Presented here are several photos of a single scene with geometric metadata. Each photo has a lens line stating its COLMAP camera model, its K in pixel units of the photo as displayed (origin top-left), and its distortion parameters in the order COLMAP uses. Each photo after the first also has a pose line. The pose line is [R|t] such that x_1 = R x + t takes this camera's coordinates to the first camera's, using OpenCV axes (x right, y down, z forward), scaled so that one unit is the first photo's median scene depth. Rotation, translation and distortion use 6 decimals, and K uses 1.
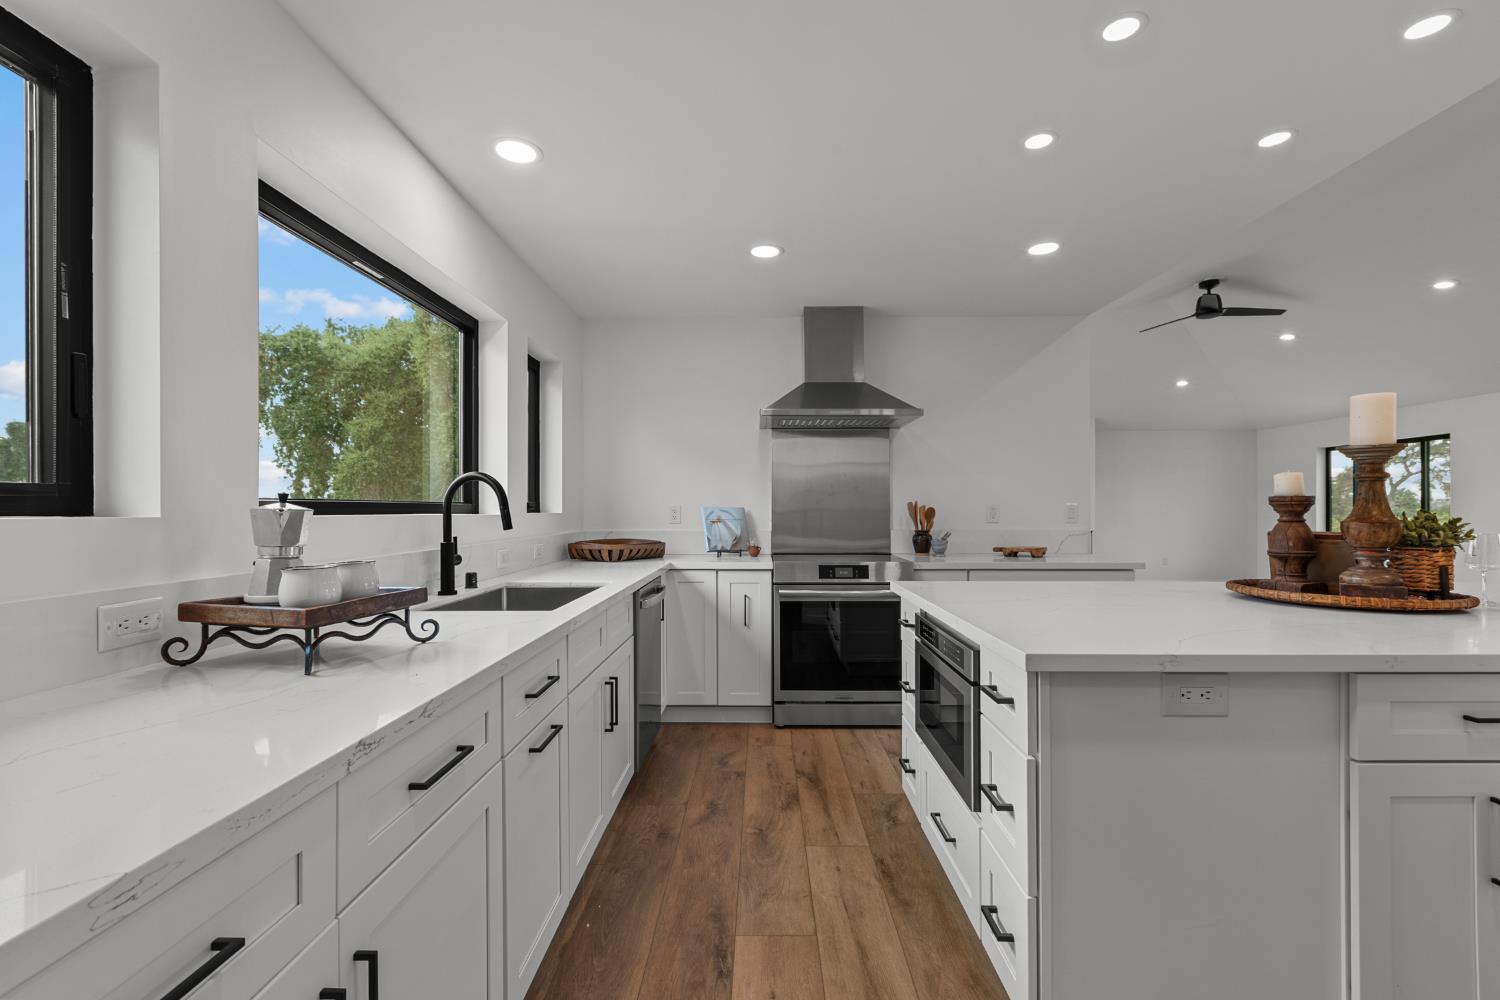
lens RADIAL K [[669.3, 0, 747.1], [0, 669.3, 507.2], [0, 0, 1]] dist [-0.002724, 0.000112]
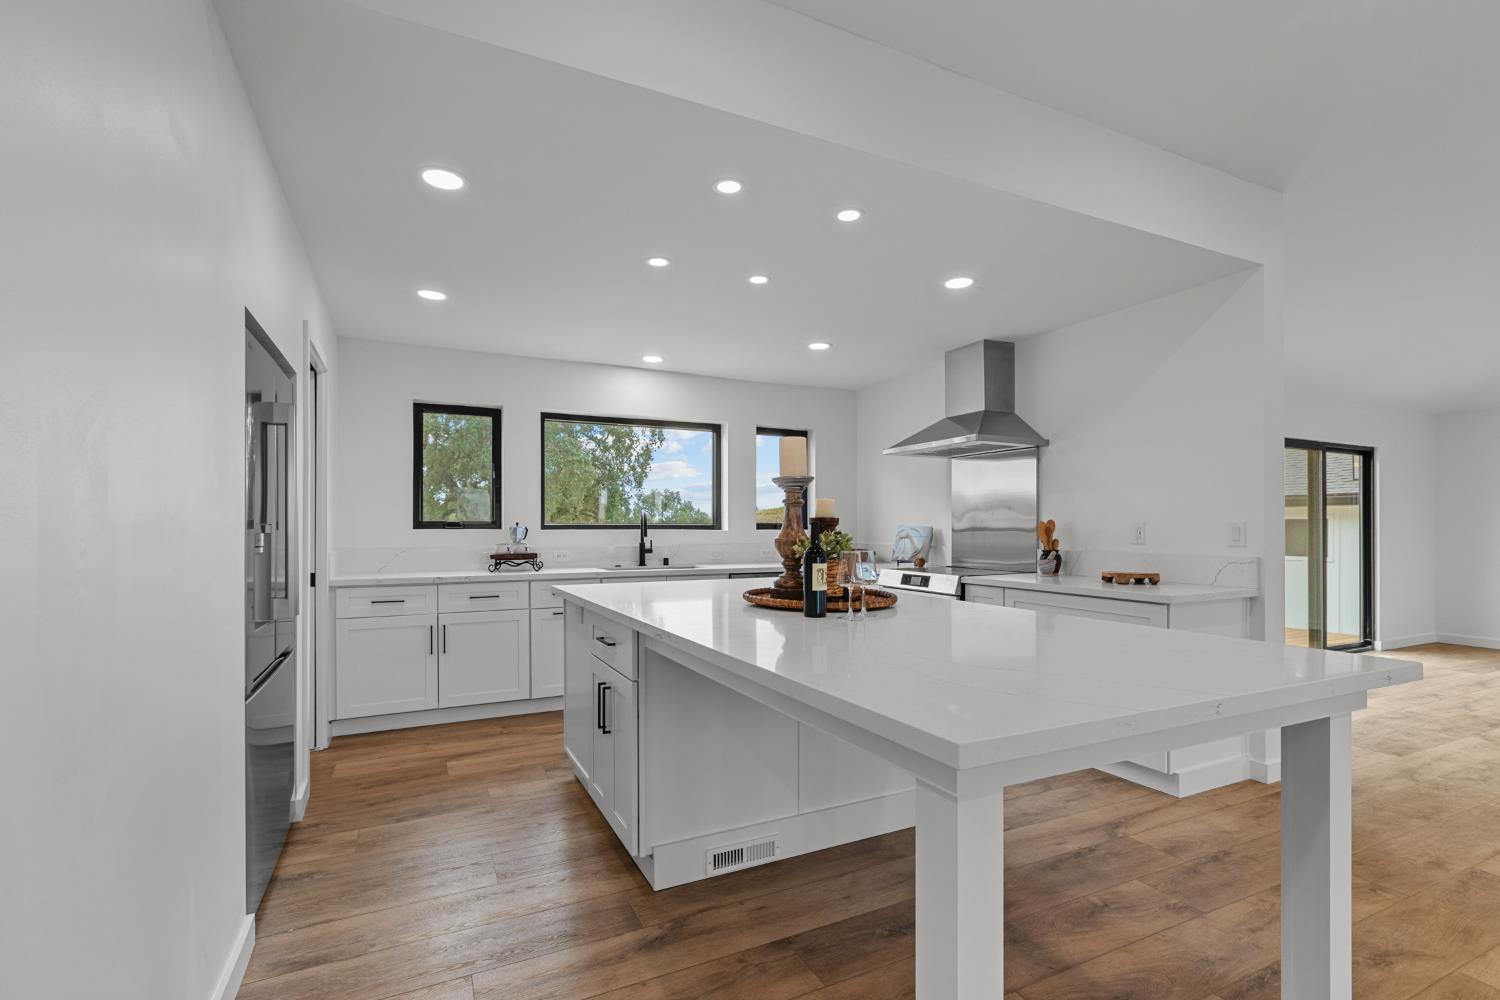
lens RADIAL K [[681.9, 0, 747.9], [0, 681.9, 526.9], [0, 0, 1]] dist [-0.000624, 0.000259]
pose [[0.450017, 0.000211, -0.893020, 1.104571], [0.002189, 0.999997, 0.001339, -0.001161], [0.893017, -0.002557, 0.450015, 0.192858]]
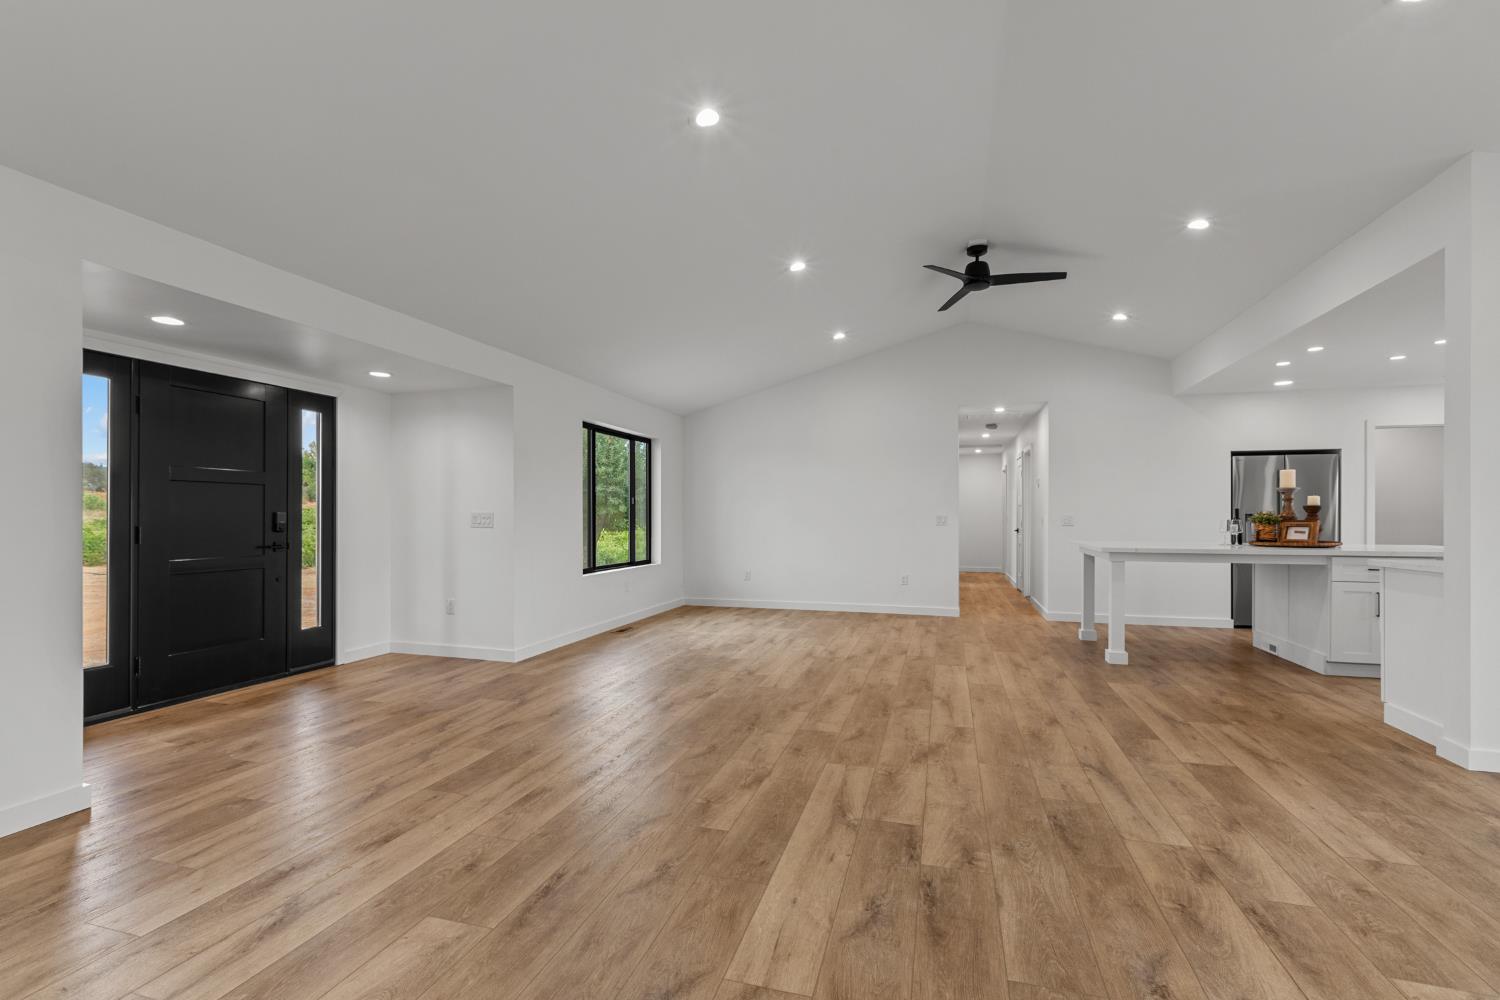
lens RADIAL K [[669.3, 0, 747.1], [0, 669.3, 507.2], [0, 0, 1]] dist [-0.002724, 0.000112]
pose [[-0.962492, 0.002930, 0.271295, 1.261551], [-0.001784, 0.999852, -0.017126, 0.020618], [-0.271305, -0.016968, -0.962344, 2.278342]]
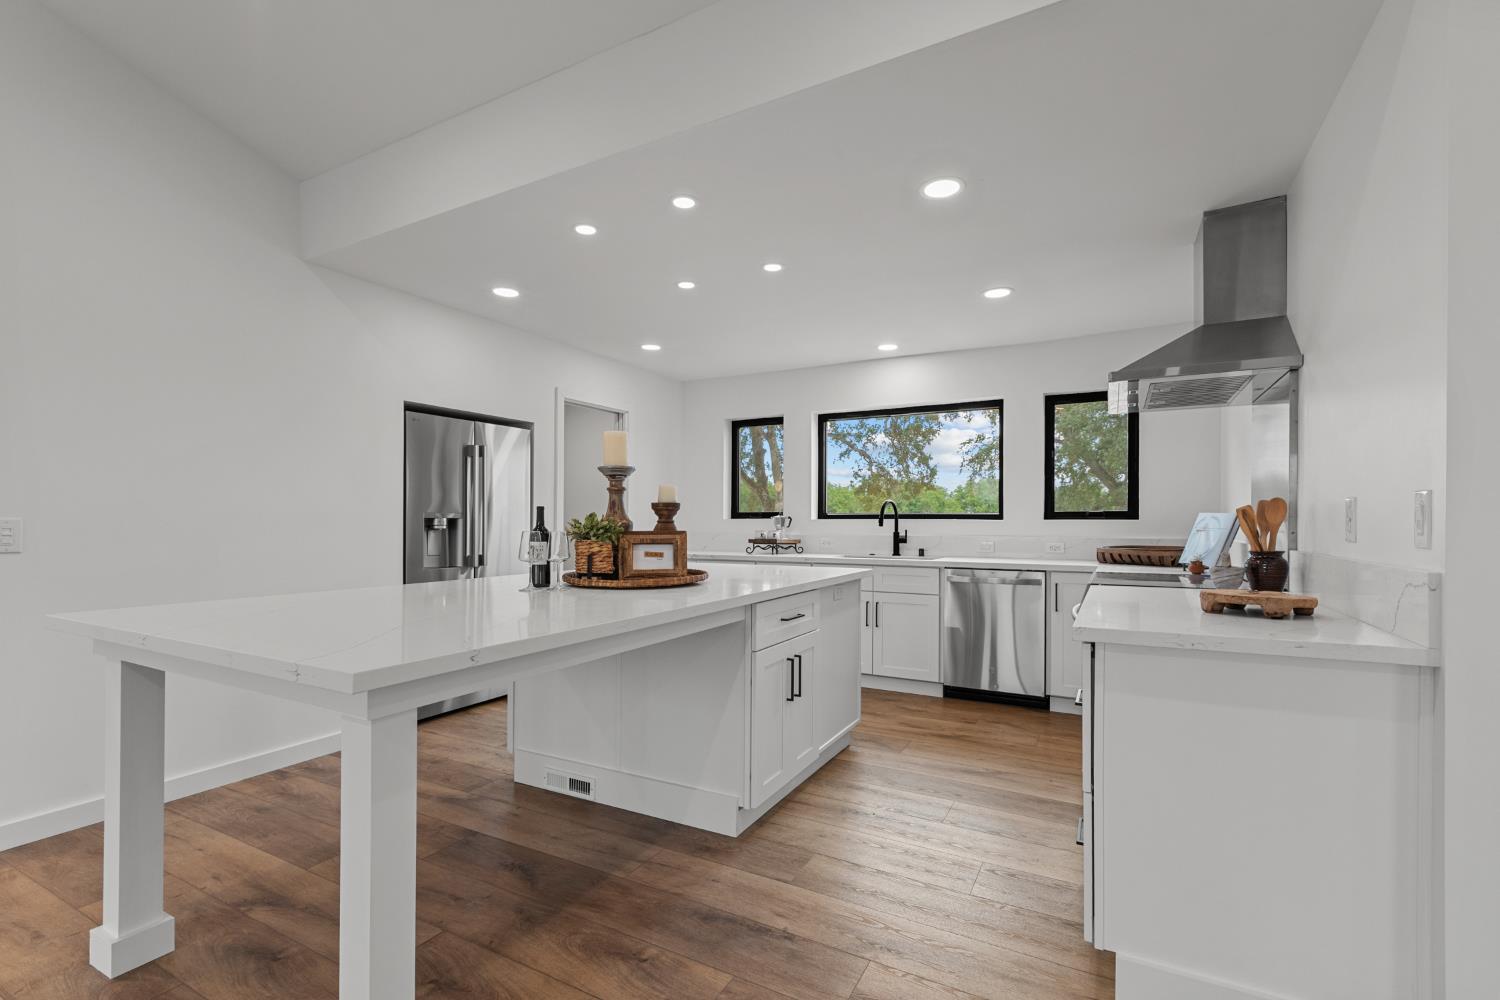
lens RADIAL K [[673.3, 0, 749.0], [0, 673.3, 520.2], [0, 0, 1]] dist [0.000155, 0.000164]
pose [[-0.465356, -0.001351, -0.885123, 1.111675], [0.001049, 0.999997, -0.002078, 0.011587], [0.885123, -0.001896, -0.465353, 1.027075]]
